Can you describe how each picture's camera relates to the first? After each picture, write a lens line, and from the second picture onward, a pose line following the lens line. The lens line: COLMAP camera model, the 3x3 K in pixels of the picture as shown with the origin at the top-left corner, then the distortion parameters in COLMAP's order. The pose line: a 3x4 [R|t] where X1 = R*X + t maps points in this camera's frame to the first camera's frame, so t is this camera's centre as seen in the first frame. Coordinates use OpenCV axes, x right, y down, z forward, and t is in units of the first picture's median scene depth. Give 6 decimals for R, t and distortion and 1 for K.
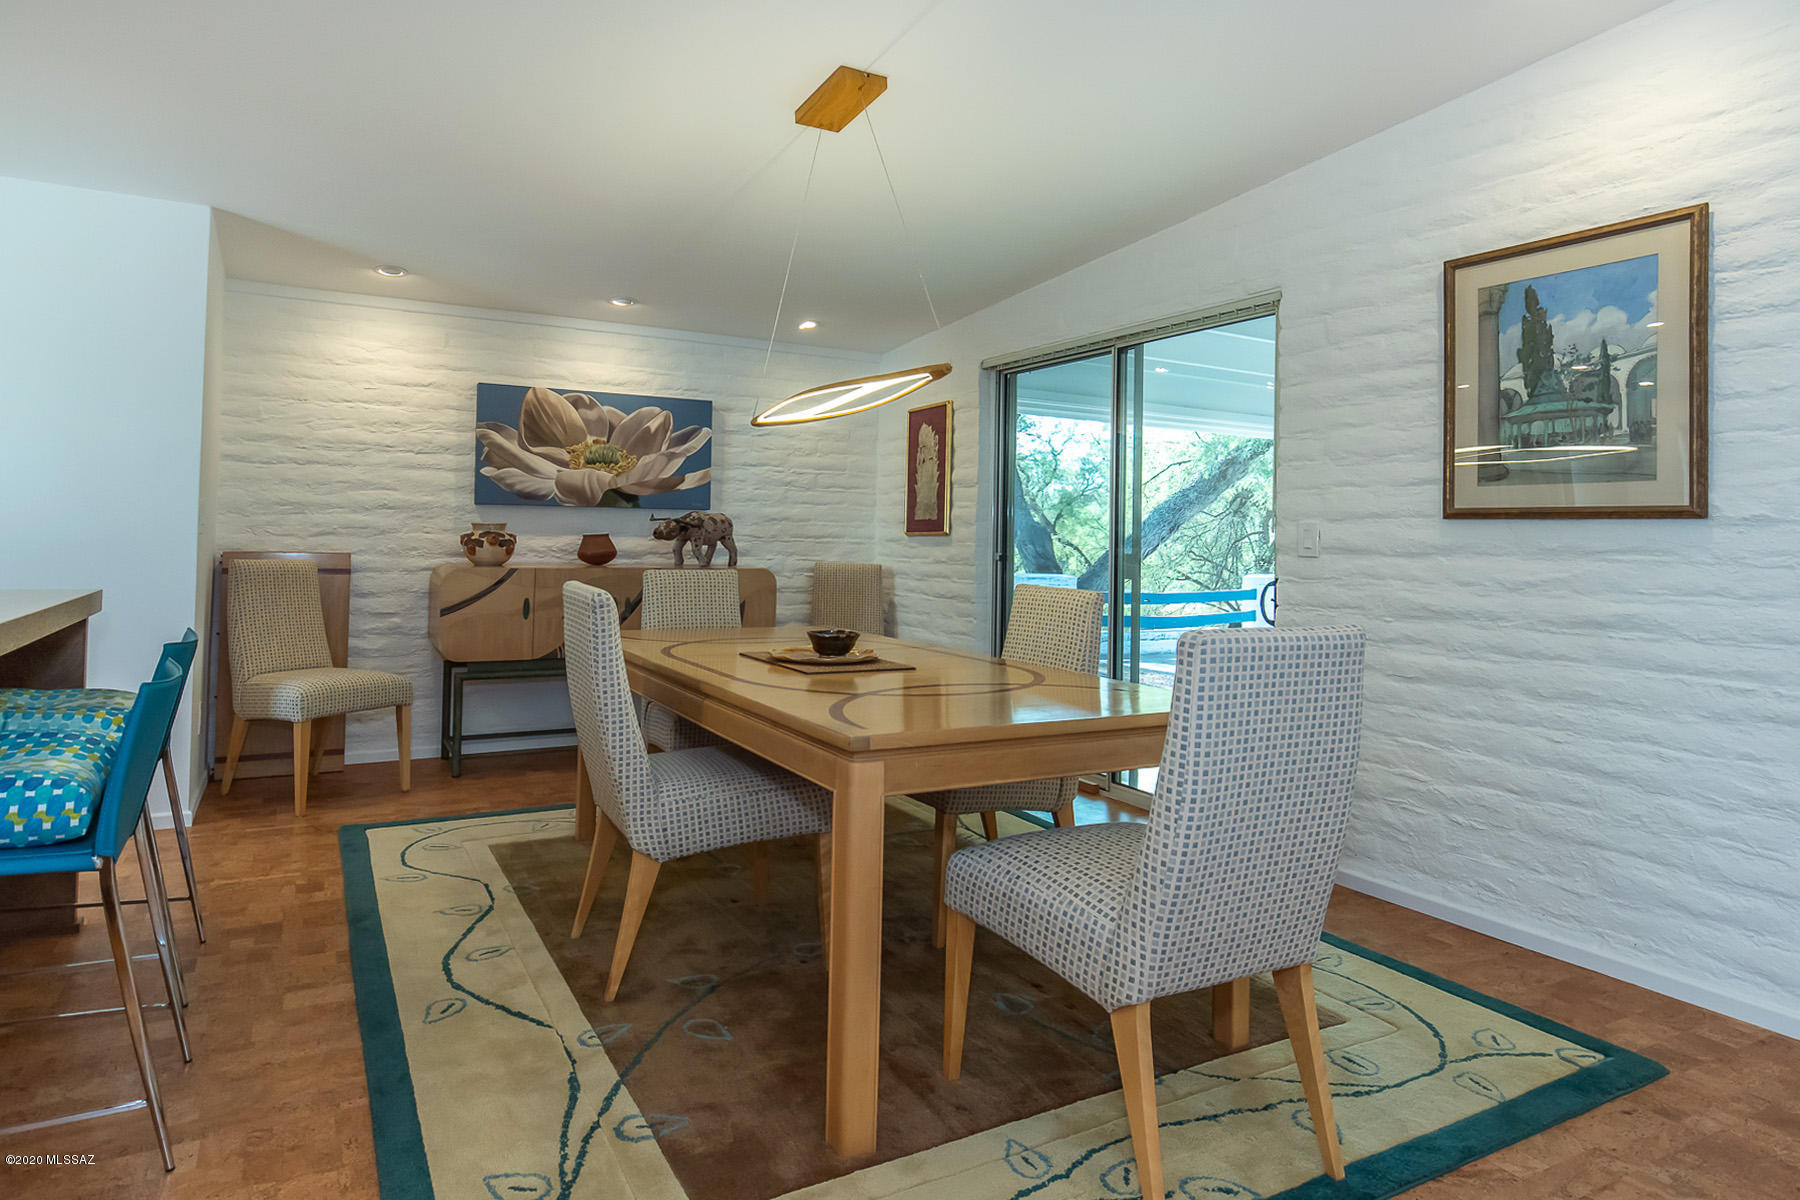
lens RADIAL K [[1013.1, 0, 848.8], [0, 1013.1, 511.7], [0, 0, 1]] dist [0.003831, 0.000044]
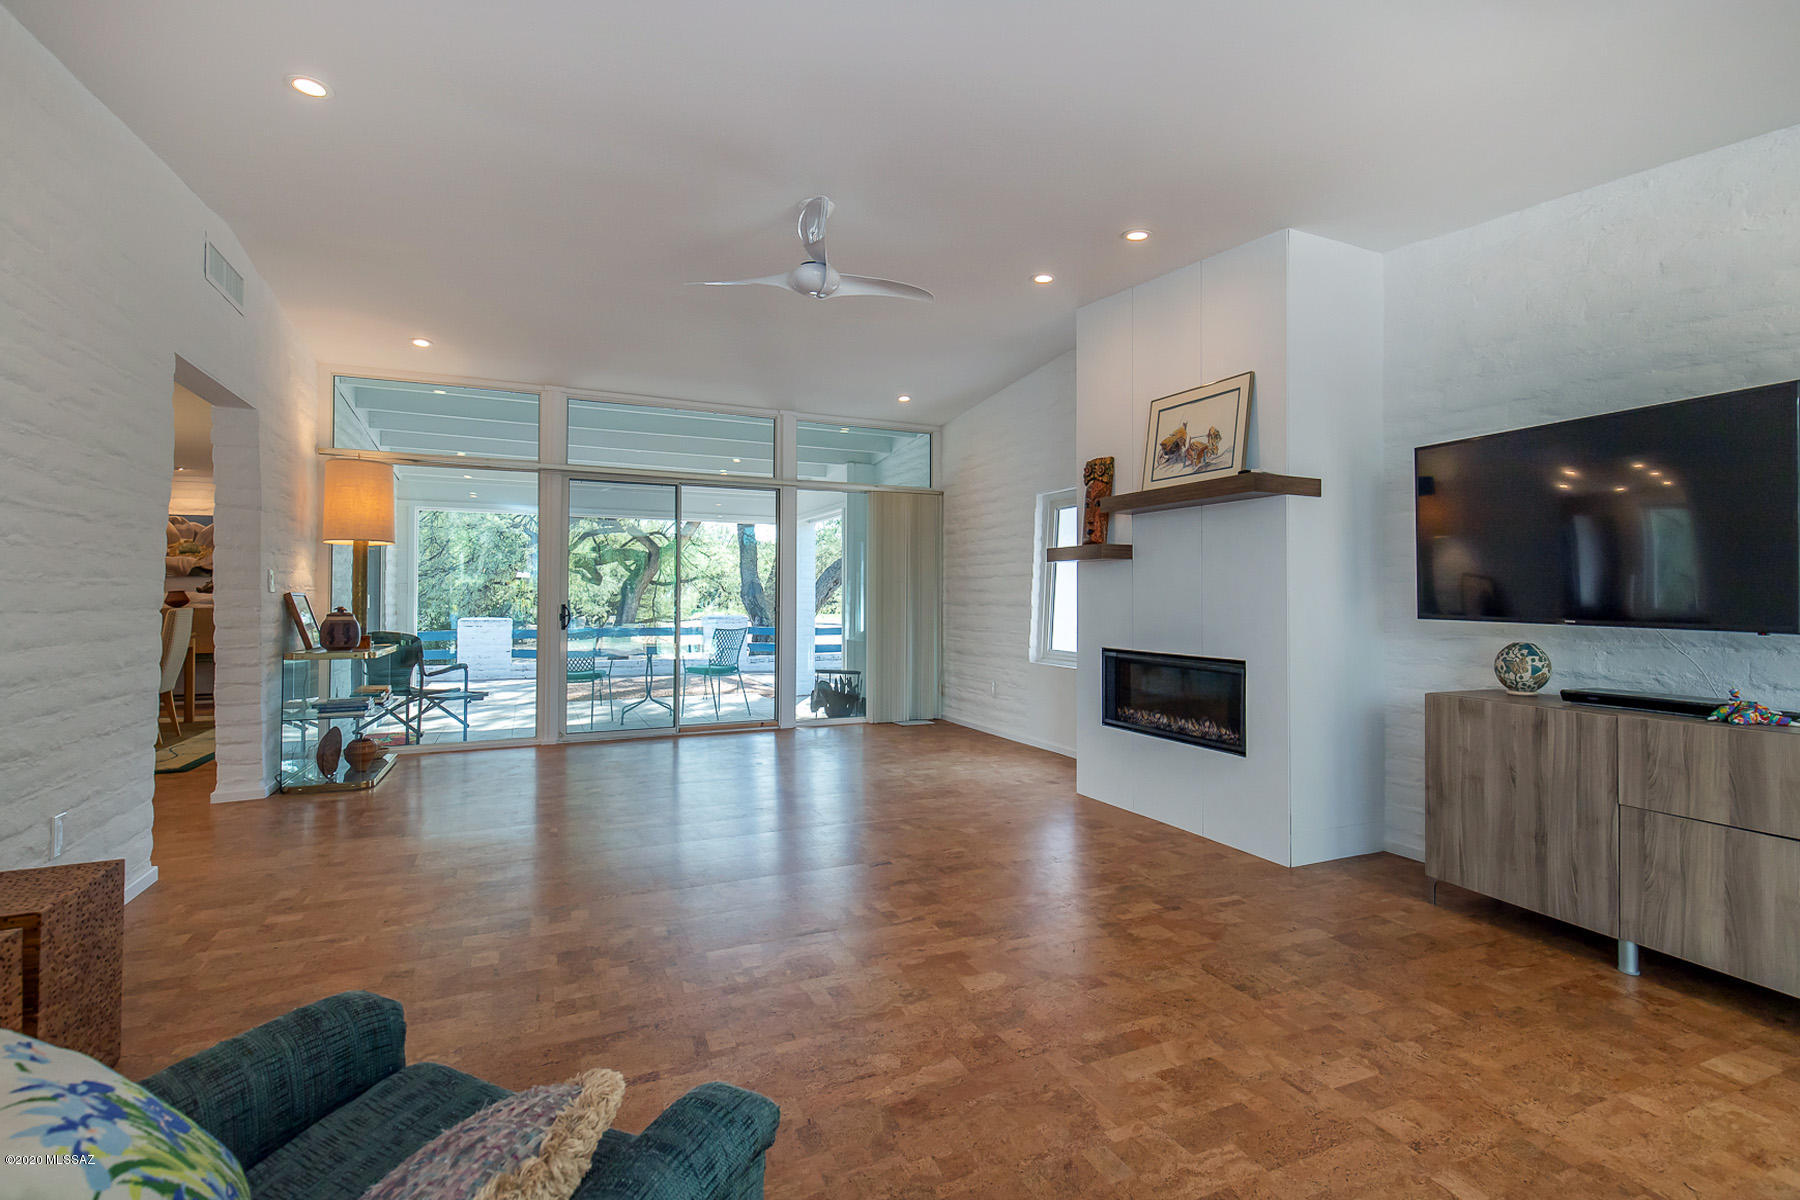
lens RADIAL K [[826.2, 0, 859.9], [0, 826.2, 593.7], [0, 0, 1]] dist [0.000375, -0.000064]
pose [[0.995337, -0.014432, -0.095375, 1.163813], [0.015865, 0.999772, 0.014283, 0.025733], [0.095147, -0.015729, 0.995339, -0.409799]]
